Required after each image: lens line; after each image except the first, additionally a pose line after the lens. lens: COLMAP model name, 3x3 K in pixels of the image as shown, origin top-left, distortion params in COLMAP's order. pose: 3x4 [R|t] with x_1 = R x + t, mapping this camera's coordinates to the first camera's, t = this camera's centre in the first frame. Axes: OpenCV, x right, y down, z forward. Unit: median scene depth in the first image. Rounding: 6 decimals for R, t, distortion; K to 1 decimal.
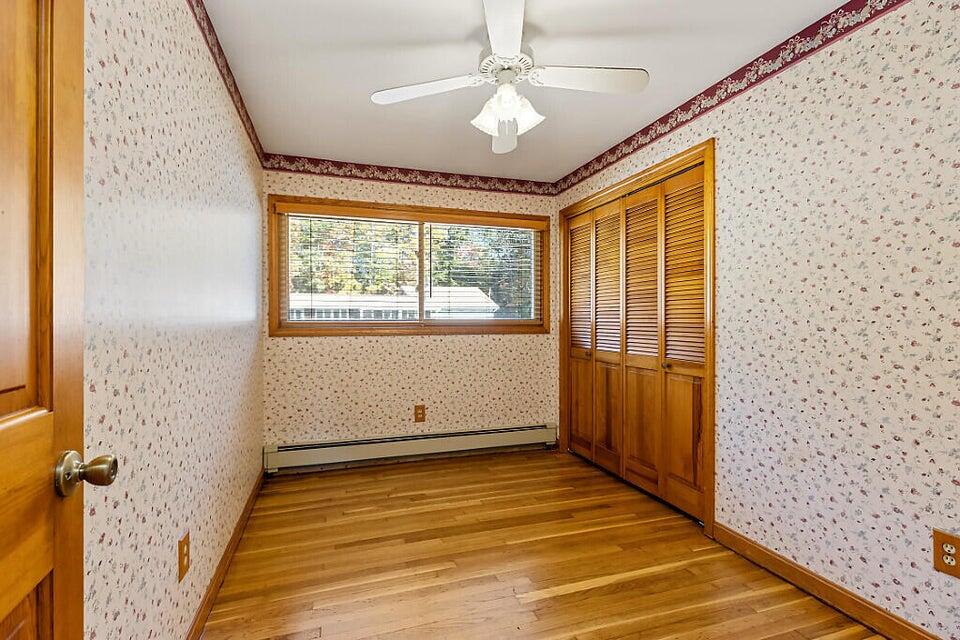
lens RADIAL K [[429.3, 0, 480.0], [0, 429.3, 320.0], [0, 0, 1]] dist [0.001380, -0.000614]
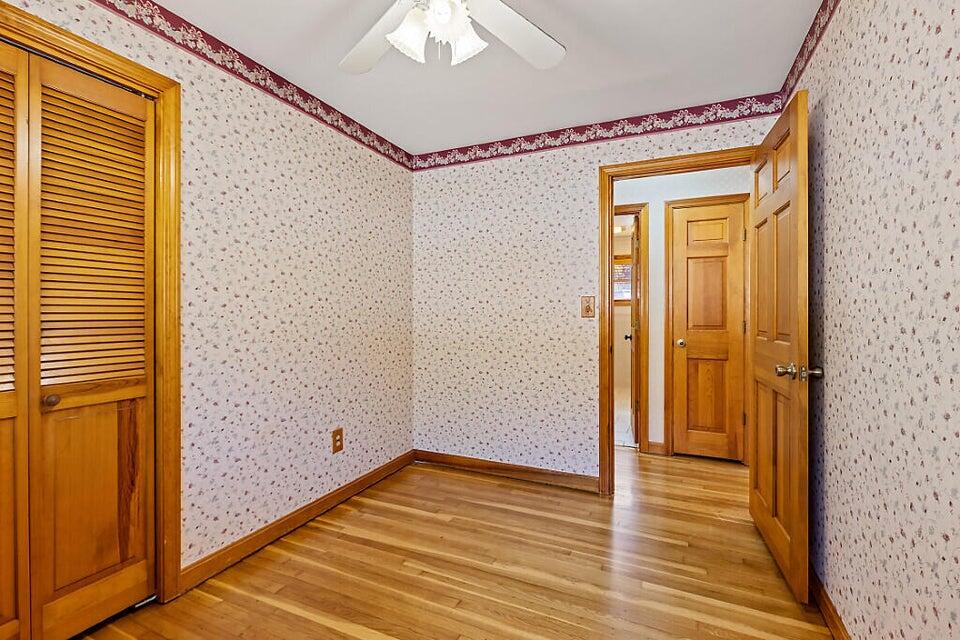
lens RADIAL K [[437.3, 0, 477.6], [0, 437.3, 306.2], [0, 0, 1]] dist [-0.000728, -0.000227]
pose [[-0.723610, 0.005533, 0.690187, -0.453574], [-0.003736, 0.999922, -0.011933, -0.010887], [-0.690199, -0.011213, -0.723533, 1.355676]]
